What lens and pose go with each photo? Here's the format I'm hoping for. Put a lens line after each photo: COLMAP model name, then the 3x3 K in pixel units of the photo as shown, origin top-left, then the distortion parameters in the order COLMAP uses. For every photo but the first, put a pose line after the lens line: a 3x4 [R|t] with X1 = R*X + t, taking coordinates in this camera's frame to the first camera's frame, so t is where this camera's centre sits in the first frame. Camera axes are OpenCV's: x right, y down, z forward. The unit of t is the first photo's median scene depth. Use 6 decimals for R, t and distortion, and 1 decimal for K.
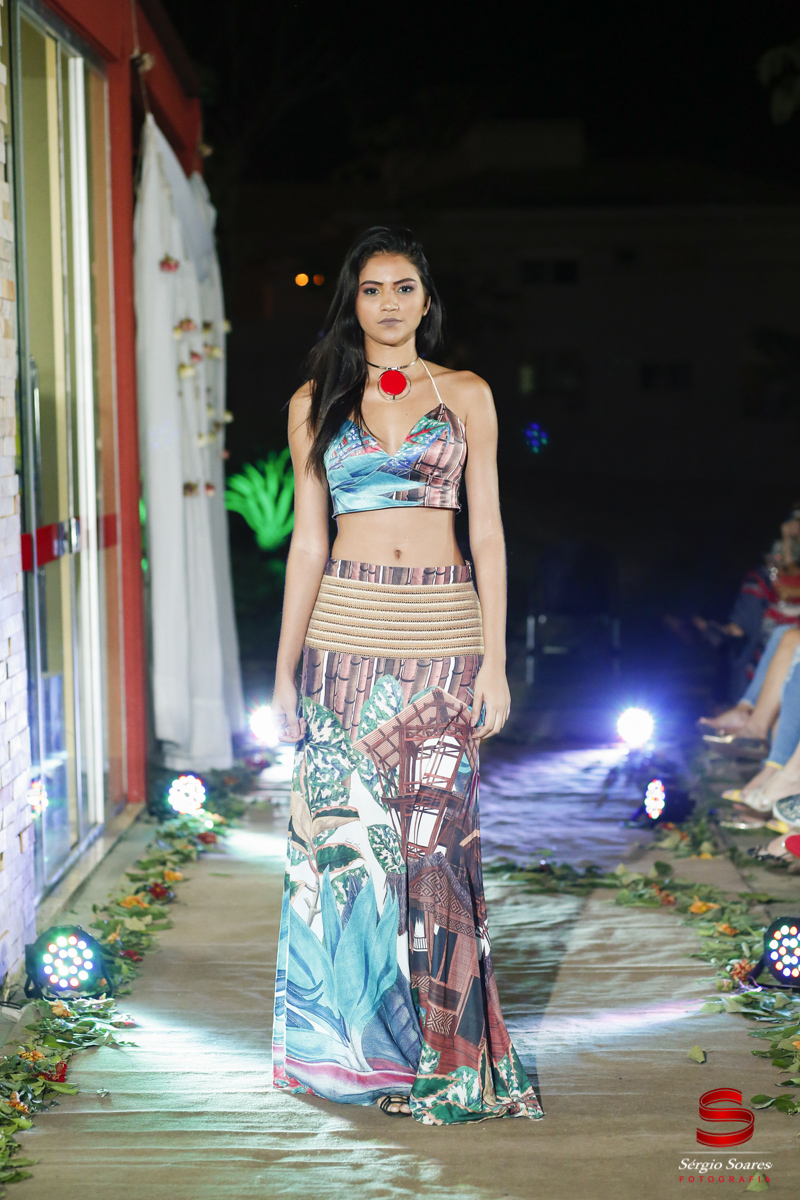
lens RADIAL K [[3154.4, 0, 42.5], [0, 3154.4, 985.5], [0, 0, 1]] dist [-0.443156, 1.851472]
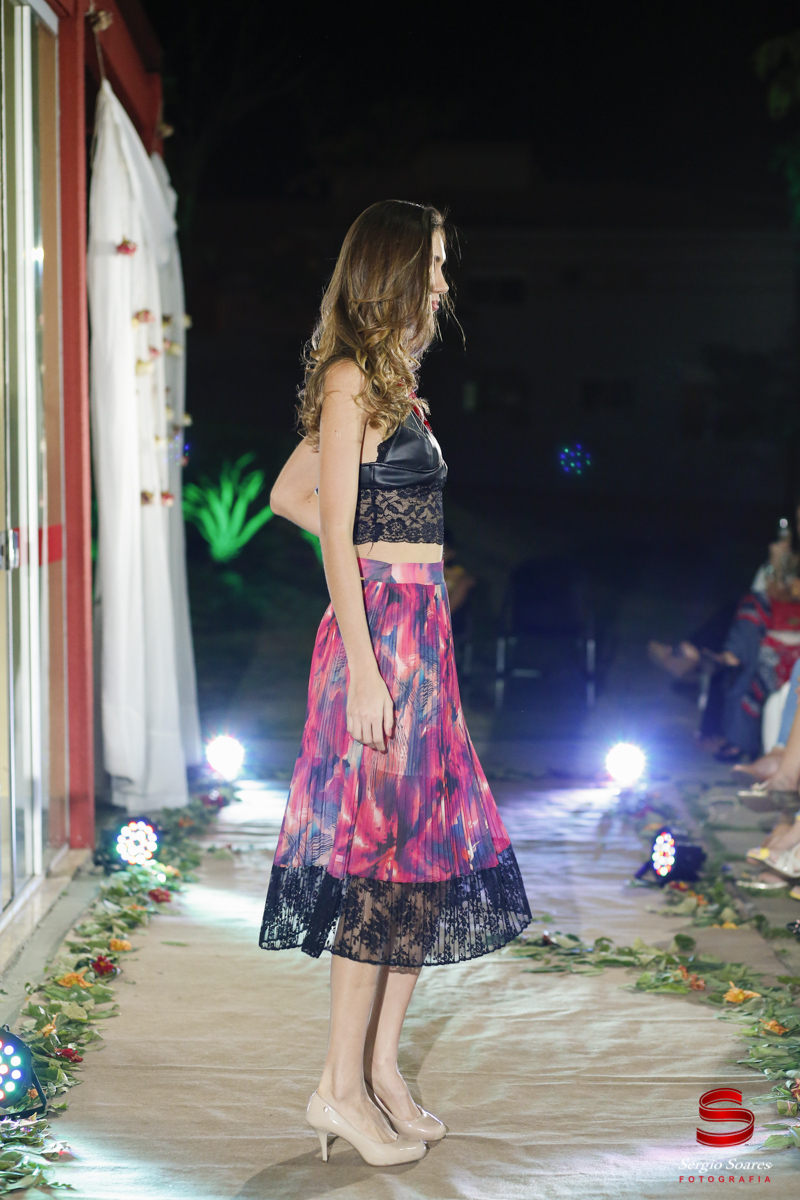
lens RADIAL K [[2998.0, 0, 88.5], [0, 2998.0, 966.0], [0, 0, 1]] dist [-0.416200, 1.593895]
pose [[0.999445, 0.010946, 0.031457, 0.007510], [-0.010905, 0.999939, -0.001453, -0.030303], [-0.031471, 0.001109, 0.999504, 0.193124]]
